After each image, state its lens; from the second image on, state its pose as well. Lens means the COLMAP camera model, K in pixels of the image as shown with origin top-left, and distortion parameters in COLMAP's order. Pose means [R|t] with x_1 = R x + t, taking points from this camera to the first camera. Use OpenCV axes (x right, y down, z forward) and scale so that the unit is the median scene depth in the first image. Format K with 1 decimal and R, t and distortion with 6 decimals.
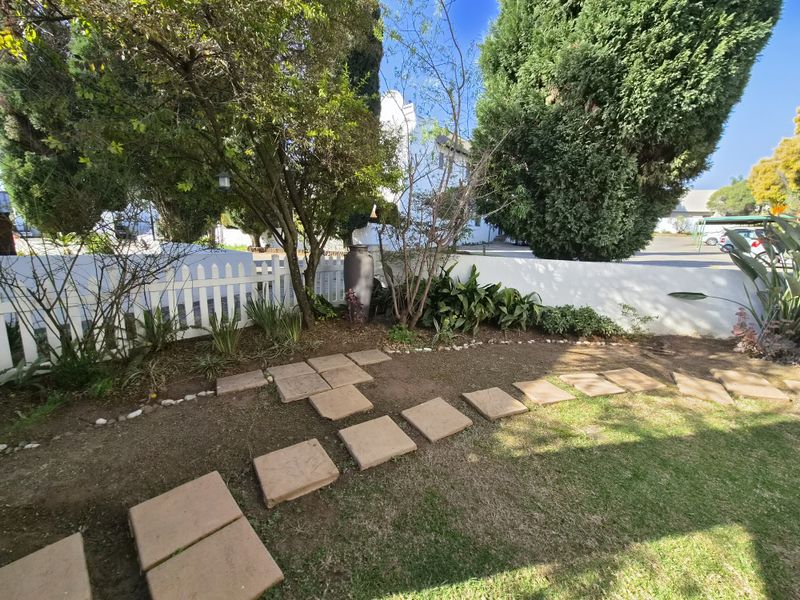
lens RADIAL K [[334.8, 0, 401.9], [0, 334.8, 302.4], [0, 0, 1]] dist [0.011869, 0.000688]
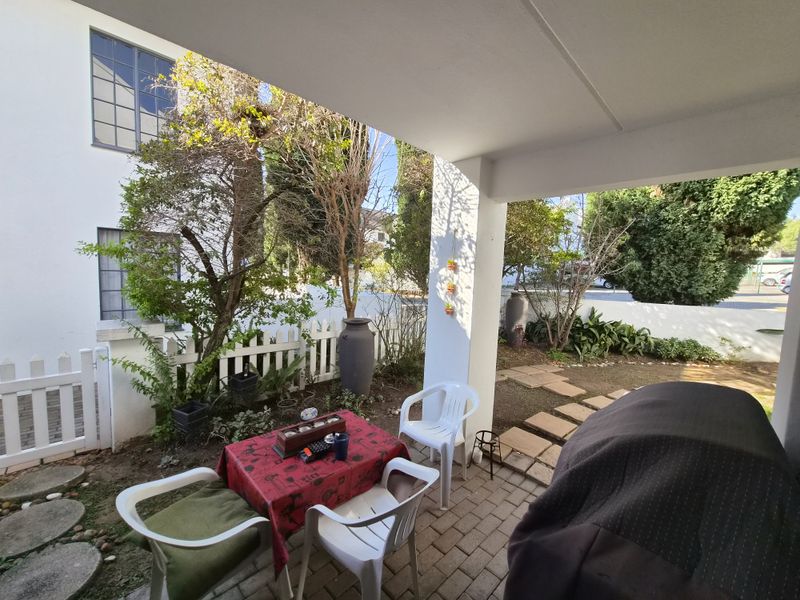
lens RADIAL K [[334.8, 0, 401.9], [0, 334.8, 302.4], [0, 0, 1]] dist [0.011869, 0.000688]
pose [[0.996506, 0.008771, -0.083056, -0.530665], [-0.017469, 0.994363, -0.104585, 0.031772], [0.081670, 0.105670, 0.991042, -0.492735]]
